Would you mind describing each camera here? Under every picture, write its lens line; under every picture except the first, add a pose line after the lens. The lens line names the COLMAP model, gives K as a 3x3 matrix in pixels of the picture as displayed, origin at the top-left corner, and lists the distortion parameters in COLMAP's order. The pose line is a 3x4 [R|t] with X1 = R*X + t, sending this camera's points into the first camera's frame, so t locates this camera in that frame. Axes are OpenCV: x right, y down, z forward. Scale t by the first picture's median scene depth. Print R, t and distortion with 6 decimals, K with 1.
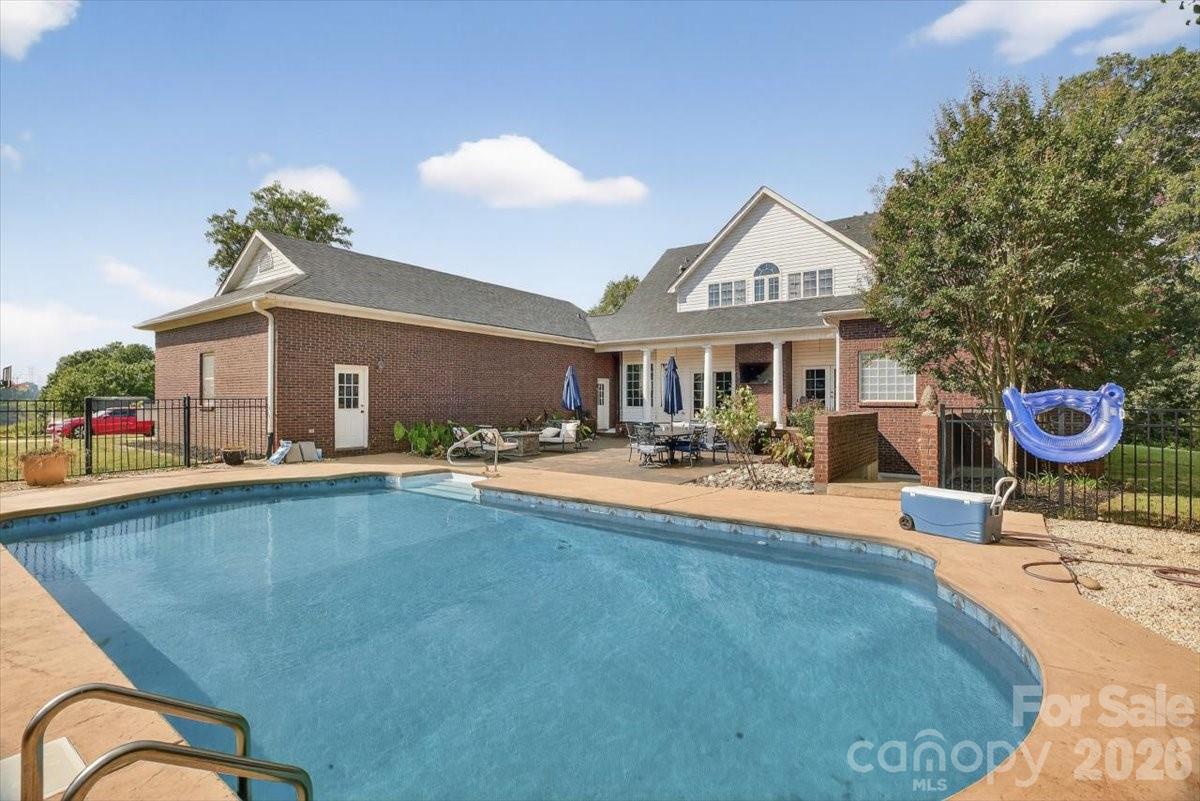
lens RADIAL K [[545.8, 0, 594.6], [0, 545.8, 383.8], [0, 0, 1]] dist [-0.000612, -0.000062]
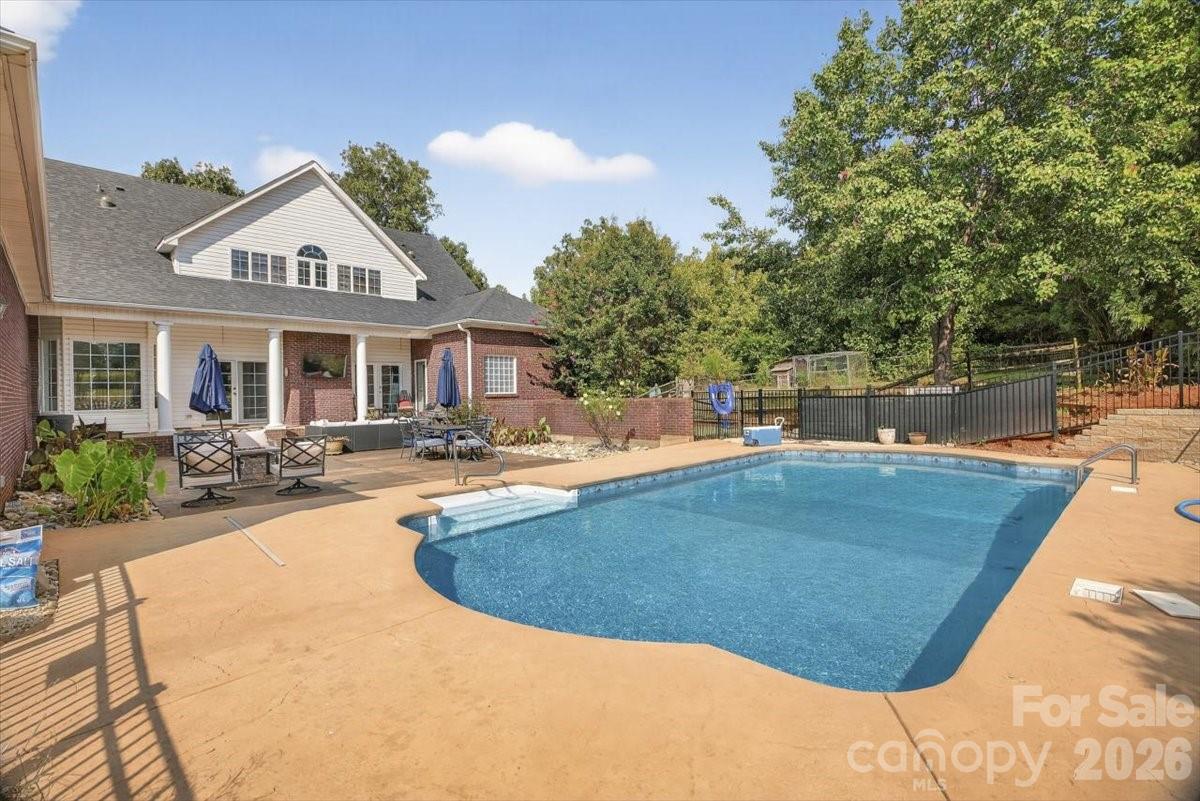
lens RADIAL K [[537.3, 0, 597.2], [0, 537.3, 392.4], [0, 0, 1]] dist [-0.010733, 0.000238]
pose [[0.155020, -0.004416, 0.987902, -0.509897], [-0.013300, 0.999890, 0.006556, 0.012903], [-0.987822, -0.014155, 0.154944, 0.396400]]
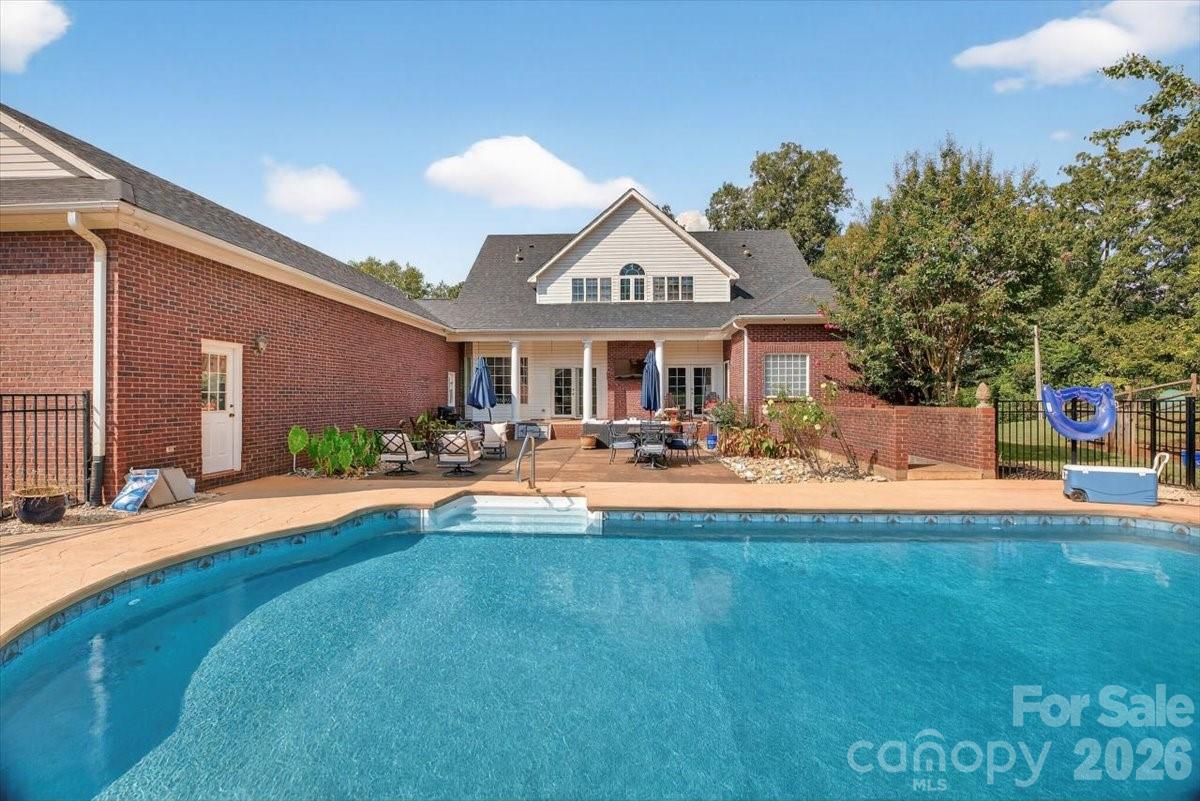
lens RADIAL K [[537.3, 0, 597.2], [0, 537.3, 392.4], [0, 0, 1]] dist [-0.010733, 0.000238]
pose [[0.842583, 0.001862, 0.538564, -0.295492], [-0.013352, 0.999759, 0.017432, 0.005737], [-0.538401, -0.021879, 0.842405, 0.178233]]
